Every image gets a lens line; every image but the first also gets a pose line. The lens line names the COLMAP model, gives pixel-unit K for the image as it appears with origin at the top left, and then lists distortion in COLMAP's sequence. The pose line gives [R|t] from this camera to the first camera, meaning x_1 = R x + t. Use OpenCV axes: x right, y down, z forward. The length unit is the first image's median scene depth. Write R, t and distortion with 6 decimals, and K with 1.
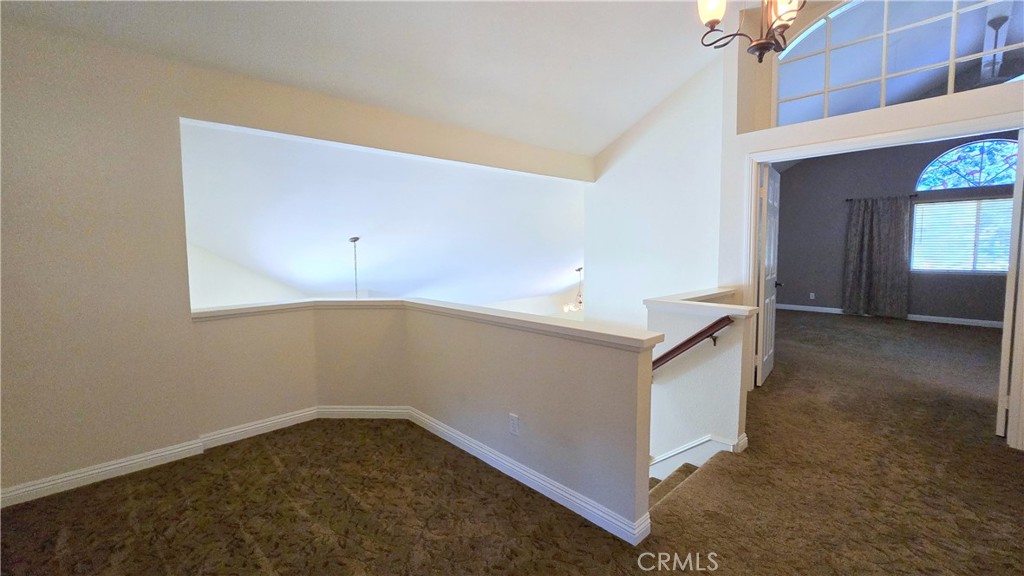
lens RADIAL K [[420.7, 0, 510.5], [0, 420.7, 284.4], [0, 0, 1]] dist [-0.007726, 0.001414]
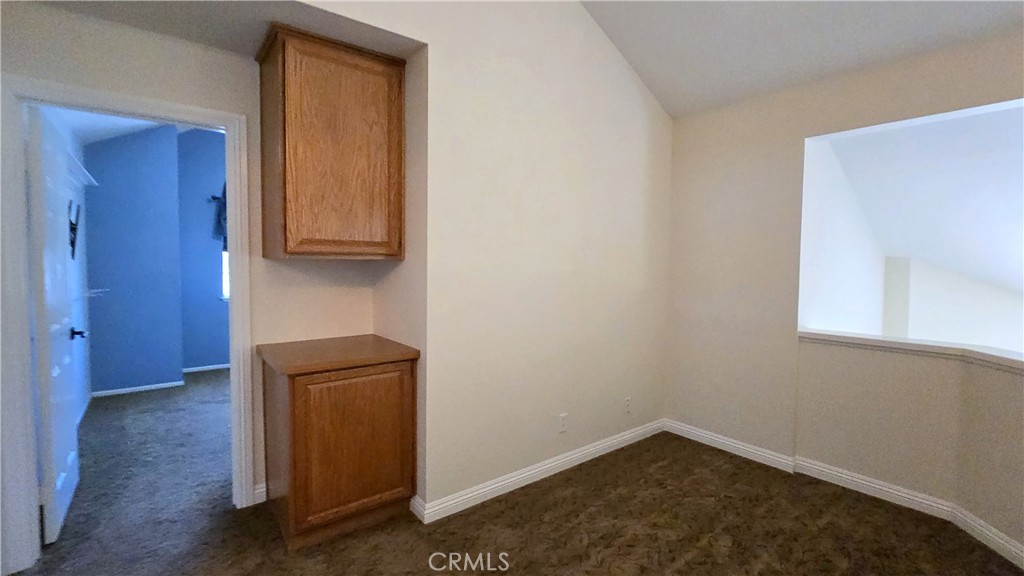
lens RADIAL K [[453.1, 0, 512.1], [0, 453.1, 286.1], [0, 0, 1]] dist [0.001271, -0.000713]
pose [[-0.073935, 0.065476, -0.995111, 0.380879], [-0.093226, 0.993019, 0.072265, -0.056868], [0.992896, 0.098113, -0.067315, 0.401870]]
